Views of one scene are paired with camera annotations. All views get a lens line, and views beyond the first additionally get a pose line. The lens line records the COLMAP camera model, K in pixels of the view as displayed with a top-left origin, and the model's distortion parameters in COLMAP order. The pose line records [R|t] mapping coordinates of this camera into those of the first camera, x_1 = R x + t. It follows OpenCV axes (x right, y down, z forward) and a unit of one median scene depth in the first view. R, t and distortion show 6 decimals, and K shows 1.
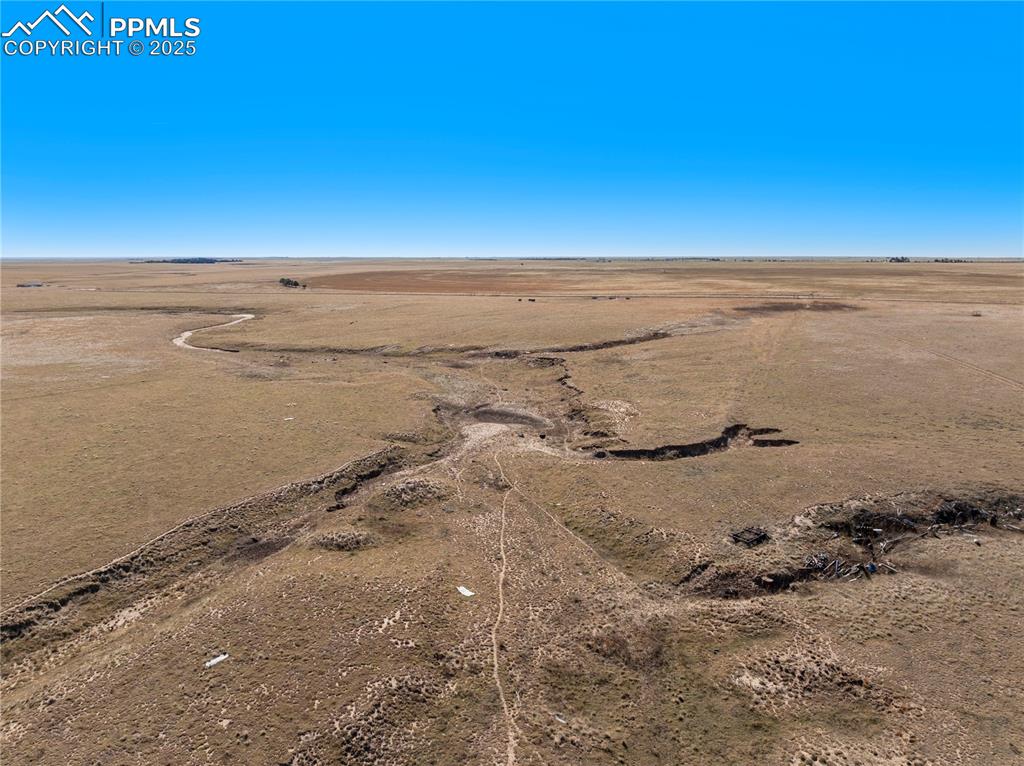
lens RADIAL K [[702.8, 0, 507.2], [0, 702.8, 379.8], [0, 0, 1]] dist [-0.053626, 0.021185]
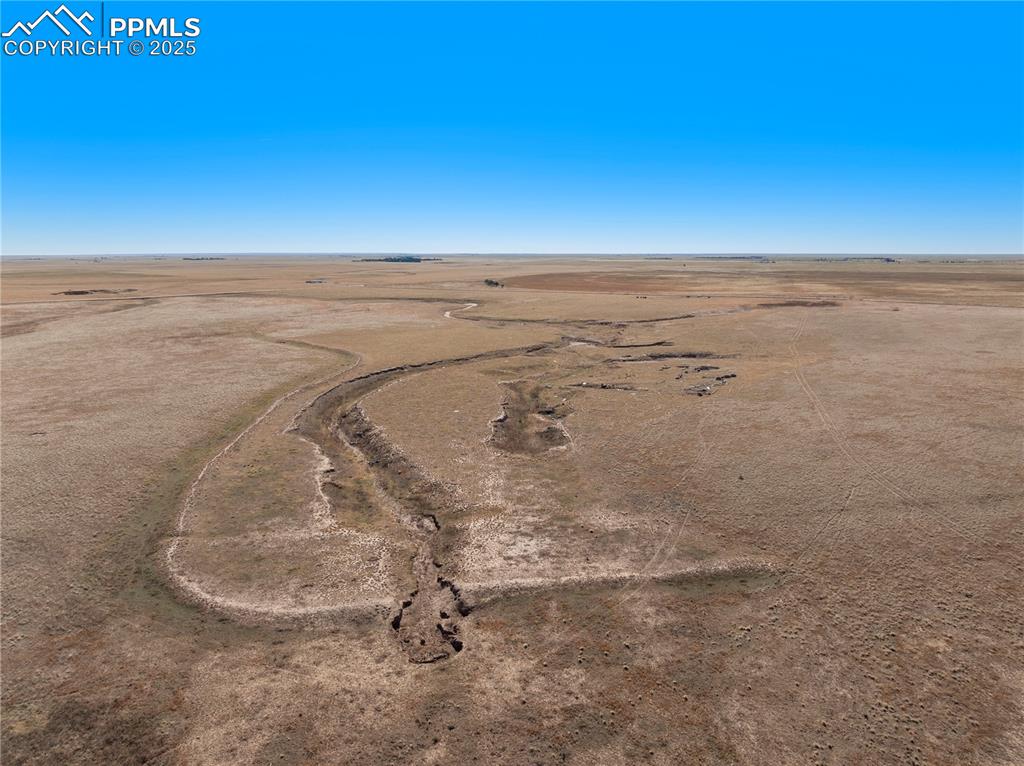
lens RADIAL K [[702.8, 0, 507.2], [0, 702.8, 379.8], [0, 0, 1]] dist [-0.053626, 0.021185]
pose [[0.966939, 0.041533, -0.251603, 0.134170], [-0.040143, 0.999137, 0.010655, 0.065245], [0.251829, -0.000203, 0.967772, -0.586885]]
